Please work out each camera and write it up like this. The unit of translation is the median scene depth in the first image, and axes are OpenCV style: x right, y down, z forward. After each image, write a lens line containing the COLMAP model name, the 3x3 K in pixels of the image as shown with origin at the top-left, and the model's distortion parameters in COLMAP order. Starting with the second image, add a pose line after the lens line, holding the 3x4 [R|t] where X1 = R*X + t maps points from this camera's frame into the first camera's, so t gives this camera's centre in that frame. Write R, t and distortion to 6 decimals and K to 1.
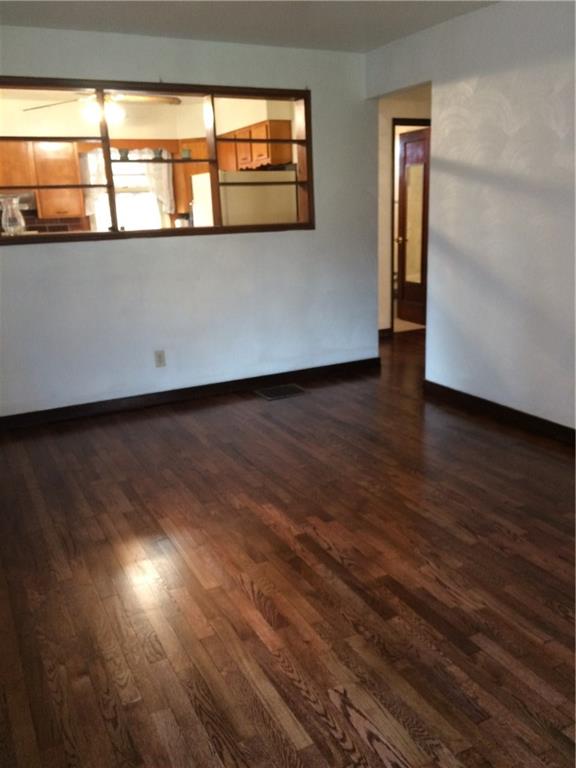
lens RADIAL K [[661.7, 0, 291.1], [0, 661.7, 386.6], [0, 0, 1]] dist [0.092227, -0.110255]
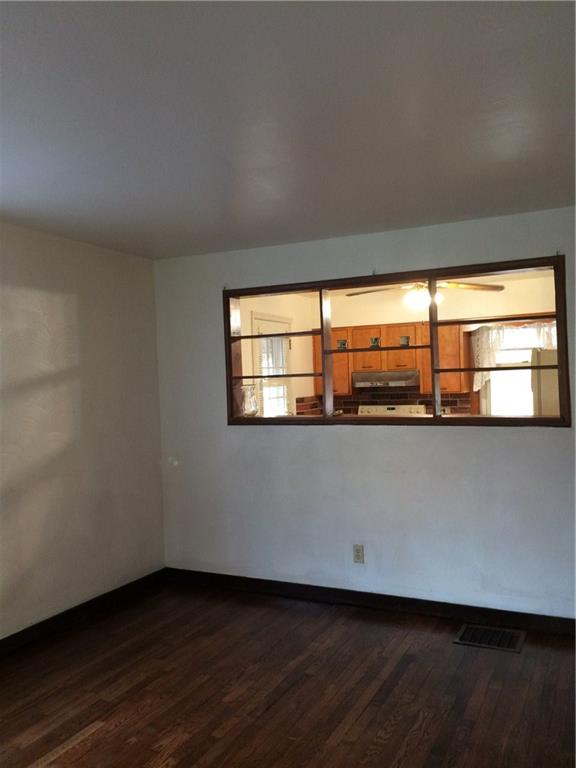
lens RADIAL K [[661.7, 0, 291.1], [0, 661.7, 386.6], [0, 0, 1]] dist [0.092227, -0.110255]
pose [[0.594314, 0.025320, -0.803834, 0.536136], [-0.204184, 0.971505, -0.120362, -0.153259], [0.777882, 0.235662, 0.582549, 0.382001]]
